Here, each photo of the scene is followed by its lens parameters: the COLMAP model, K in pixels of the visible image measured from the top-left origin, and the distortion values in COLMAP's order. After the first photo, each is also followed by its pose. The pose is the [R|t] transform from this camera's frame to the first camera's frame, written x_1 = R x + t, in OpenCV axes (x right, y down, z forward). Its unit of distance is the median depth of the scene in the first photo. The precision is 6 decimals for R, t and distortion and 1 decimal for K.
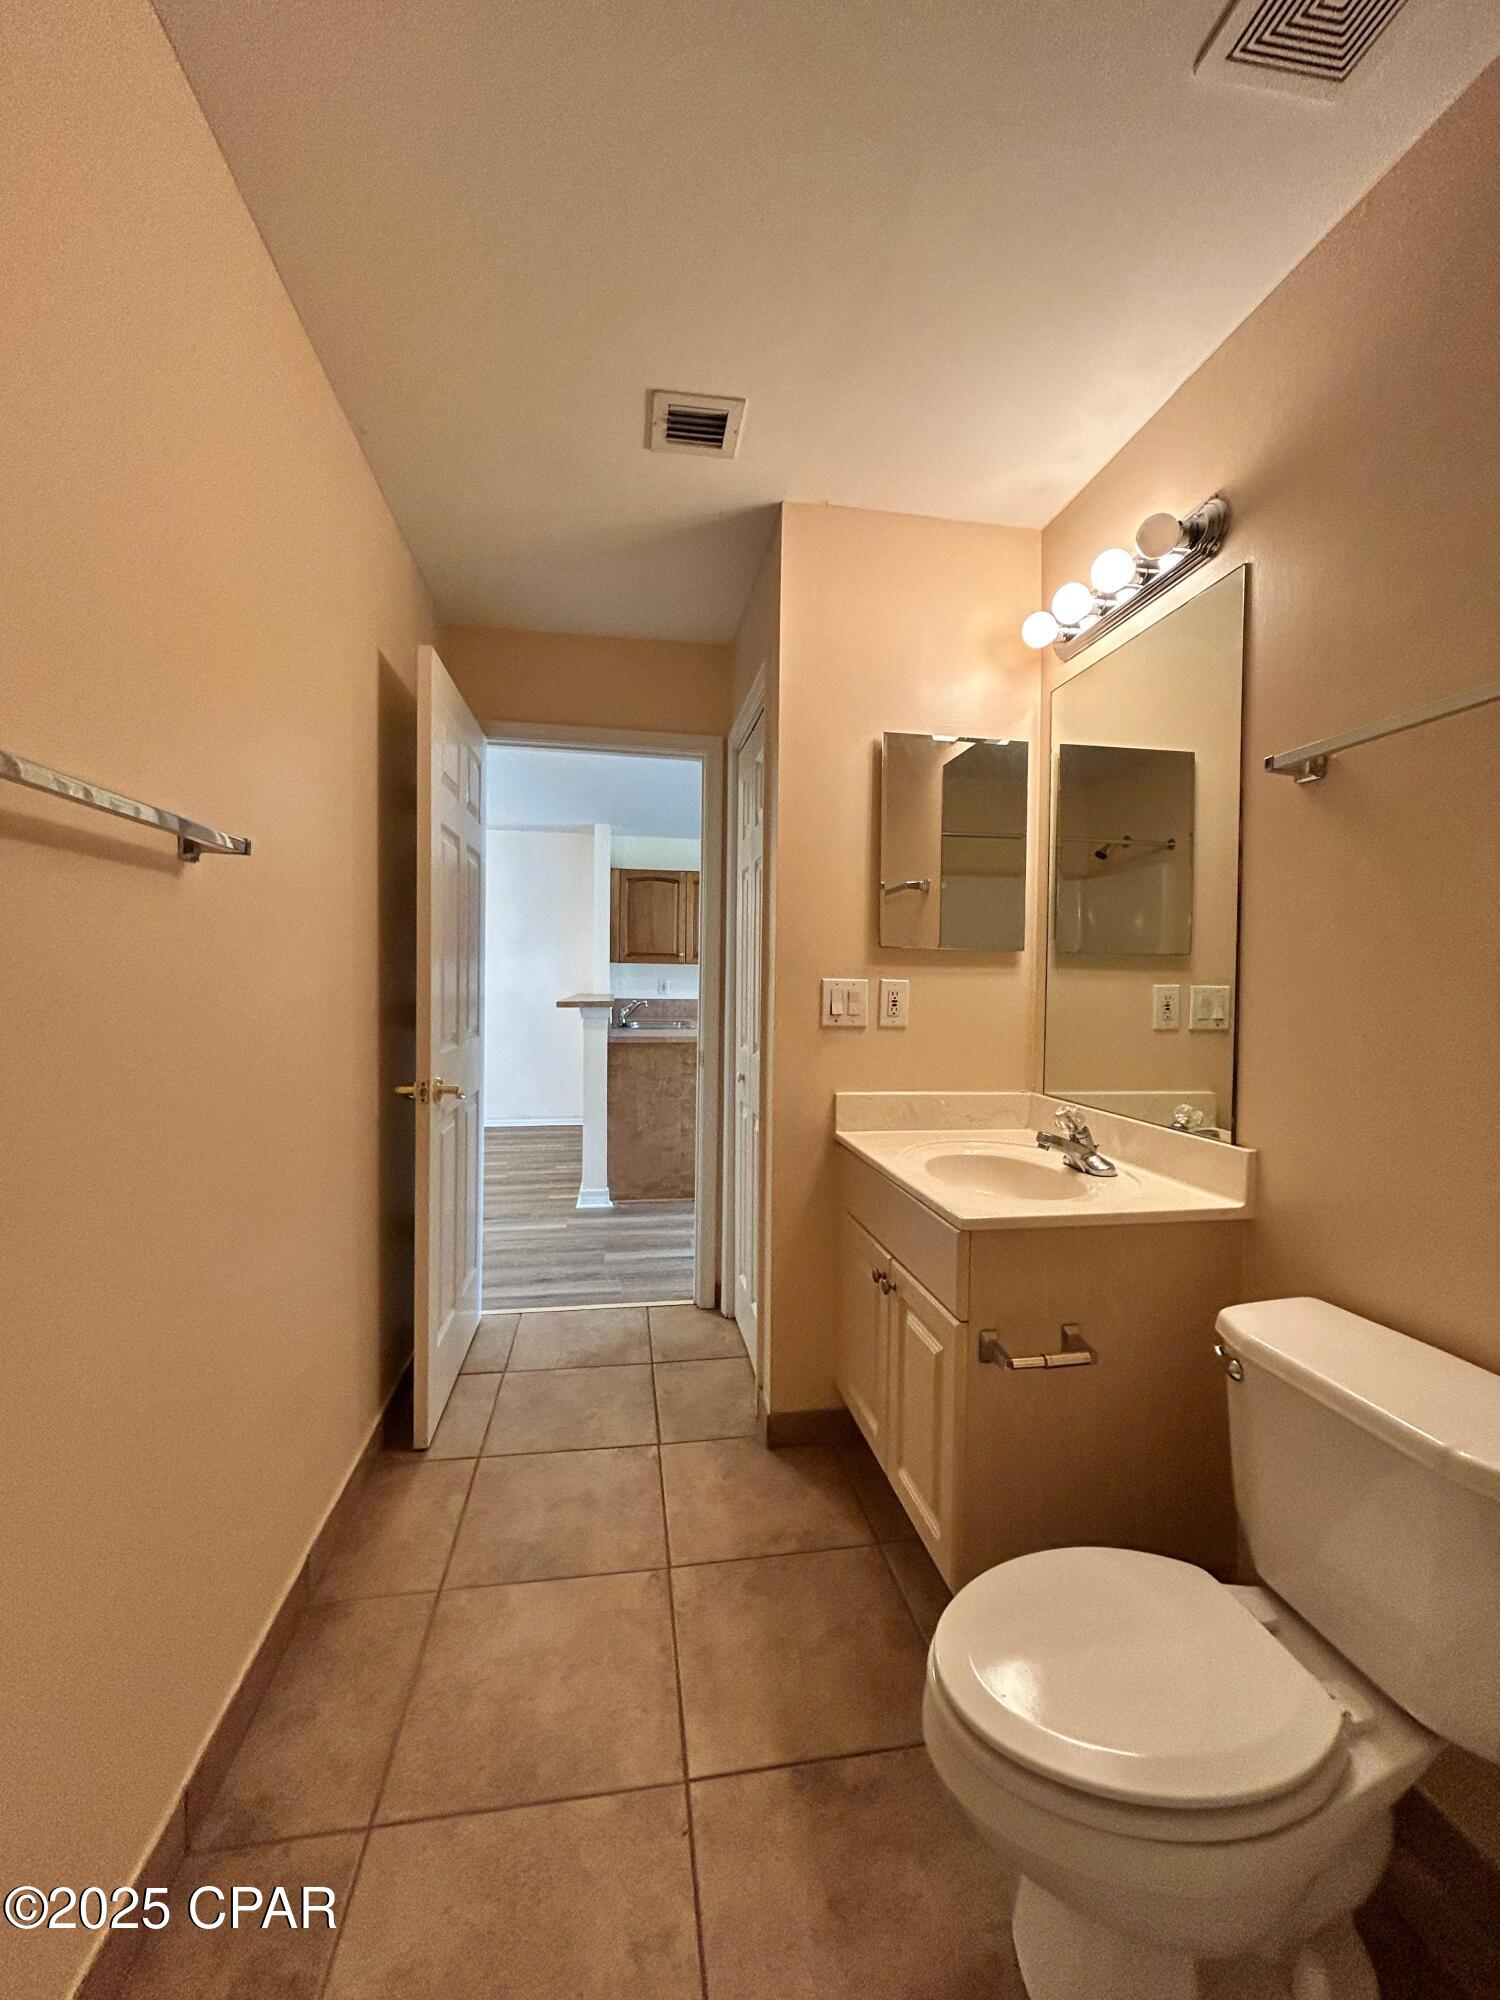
lens RADIAL K [[812.5, 0, 750.0], [0, 812.5, 1000.0], [0, 0, 1]] dist [0.000305, 0.000026]
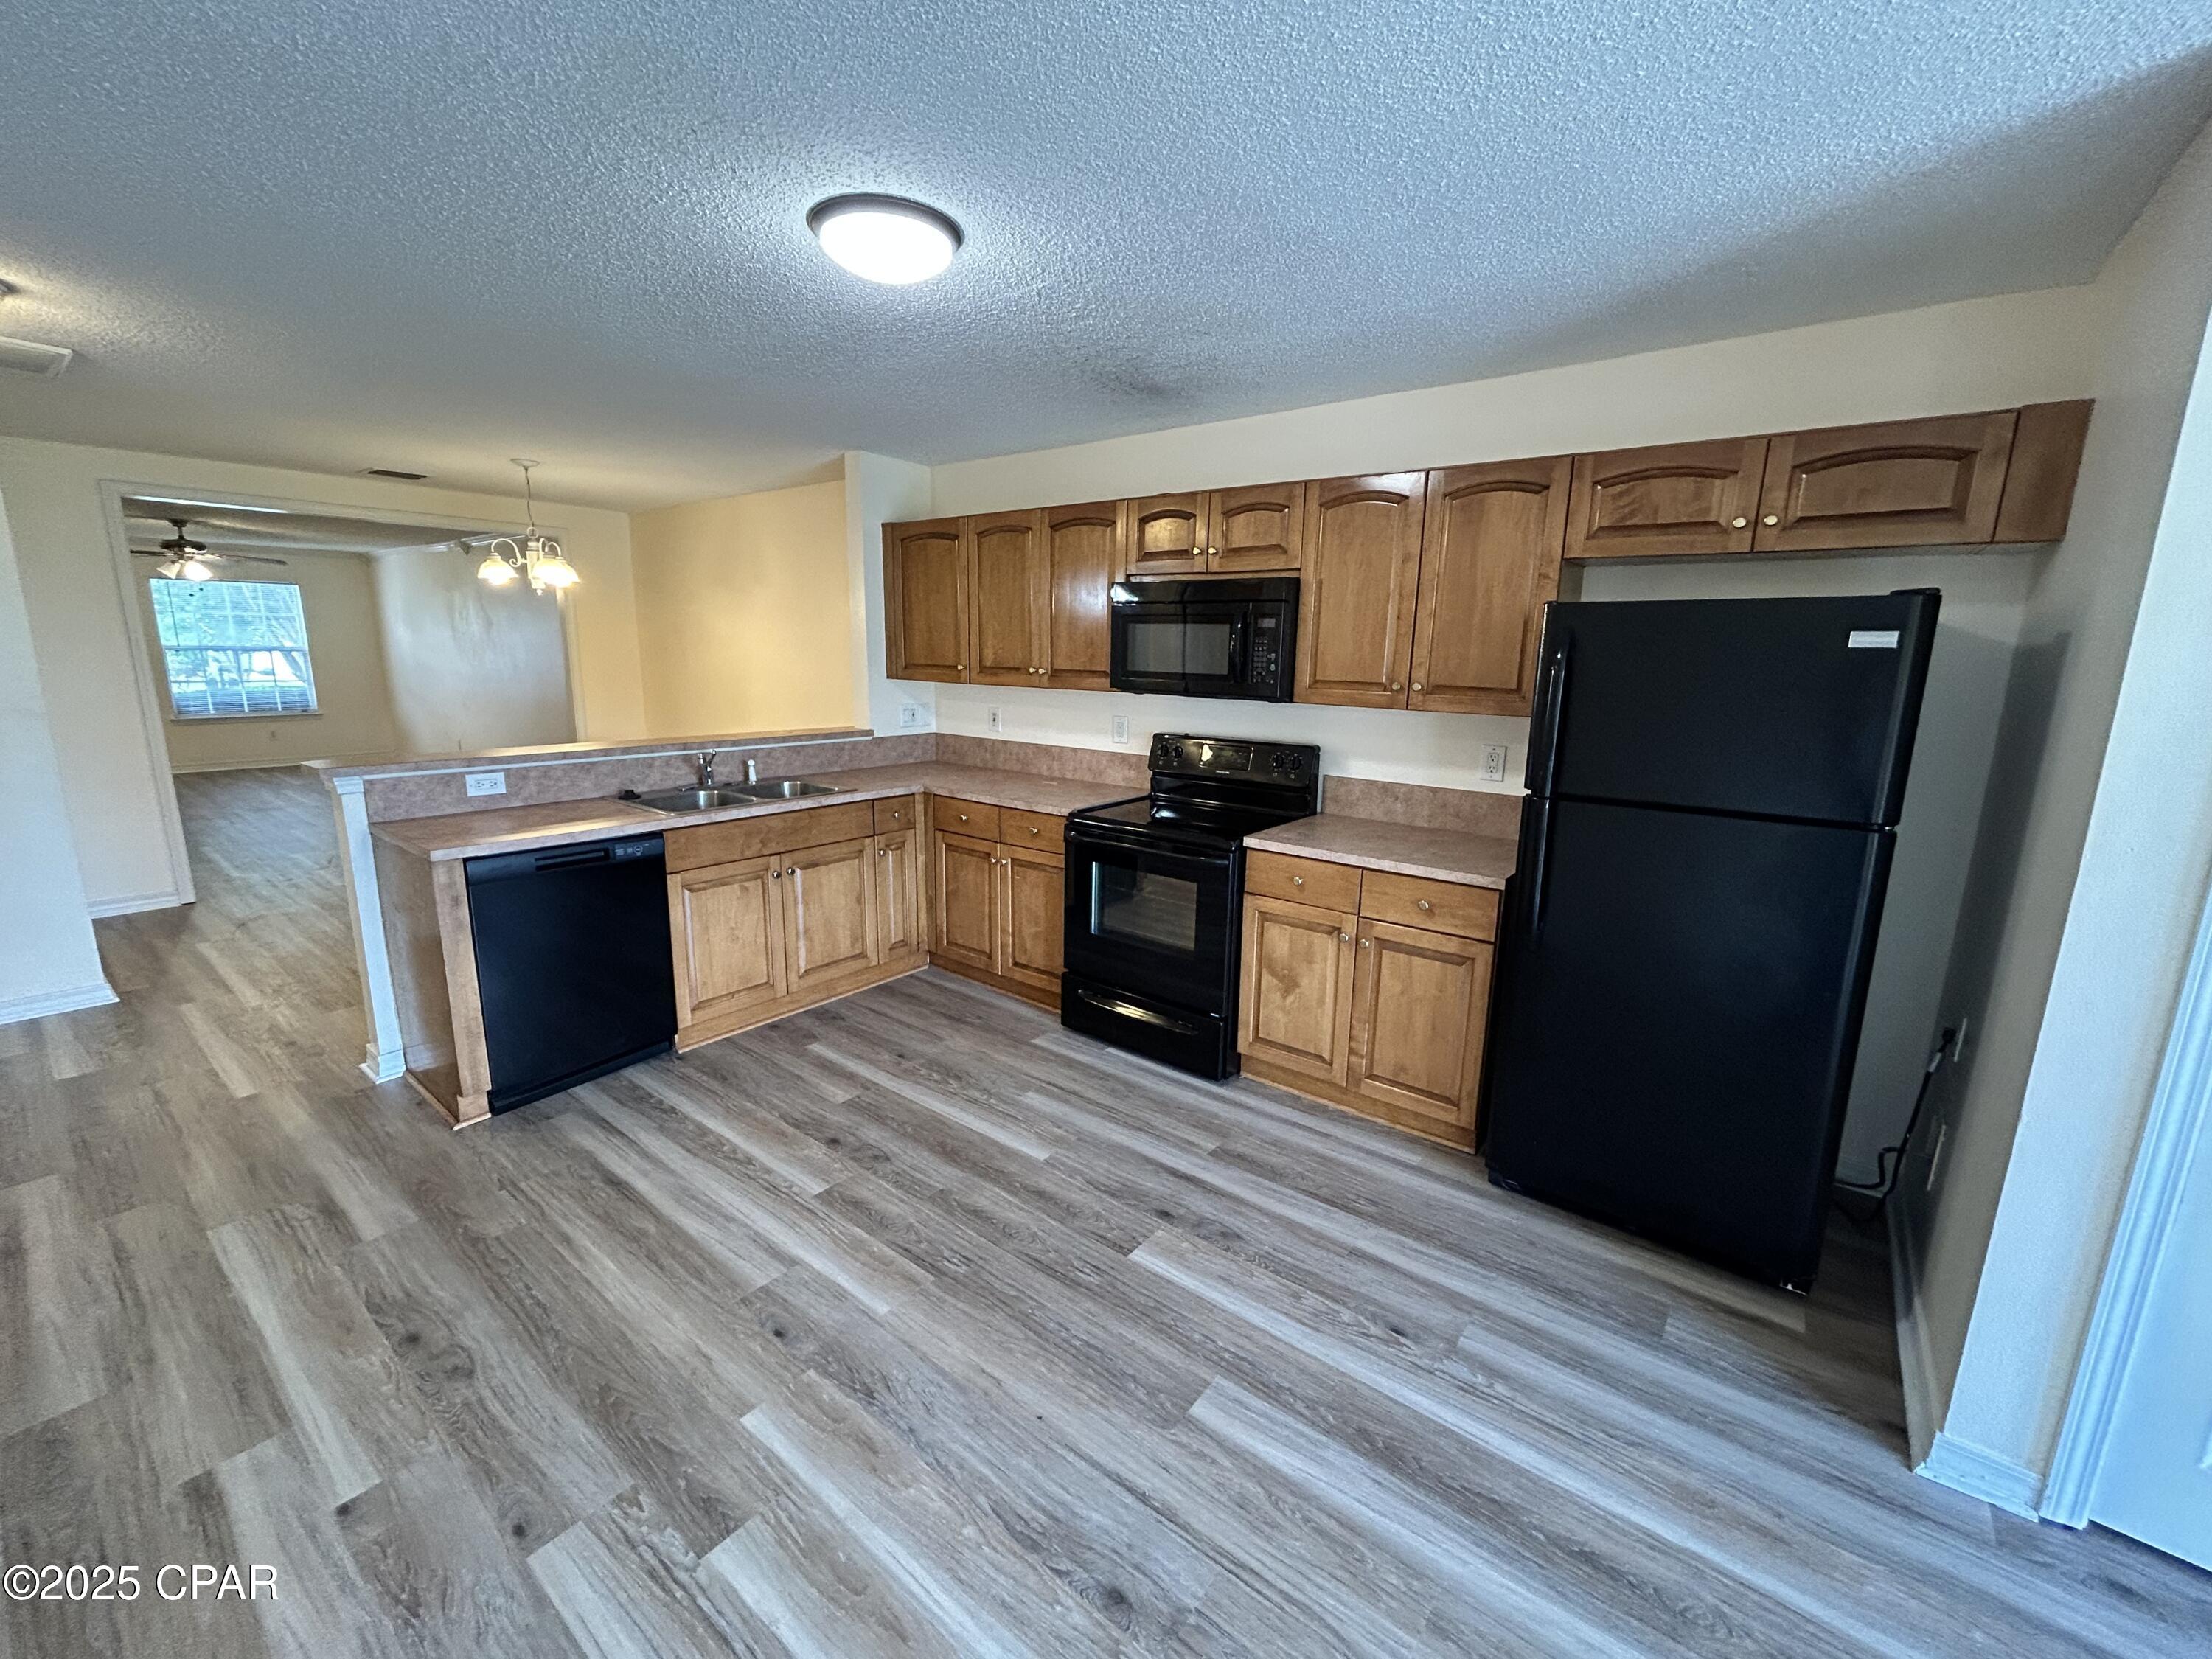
lens RADIAL K [[899.5, 0, 1106.0], [0, 899.5, 829.5], [0, 0, 1]] dist [0.001250, 0.001064]
pose [[0.667956, 0.145570, -0.729824, 0.472928], [-0.023987, 0.984384, 0.174391, -0.056548], [0.743814, -0.098979, 0.661017, 0.639333]]
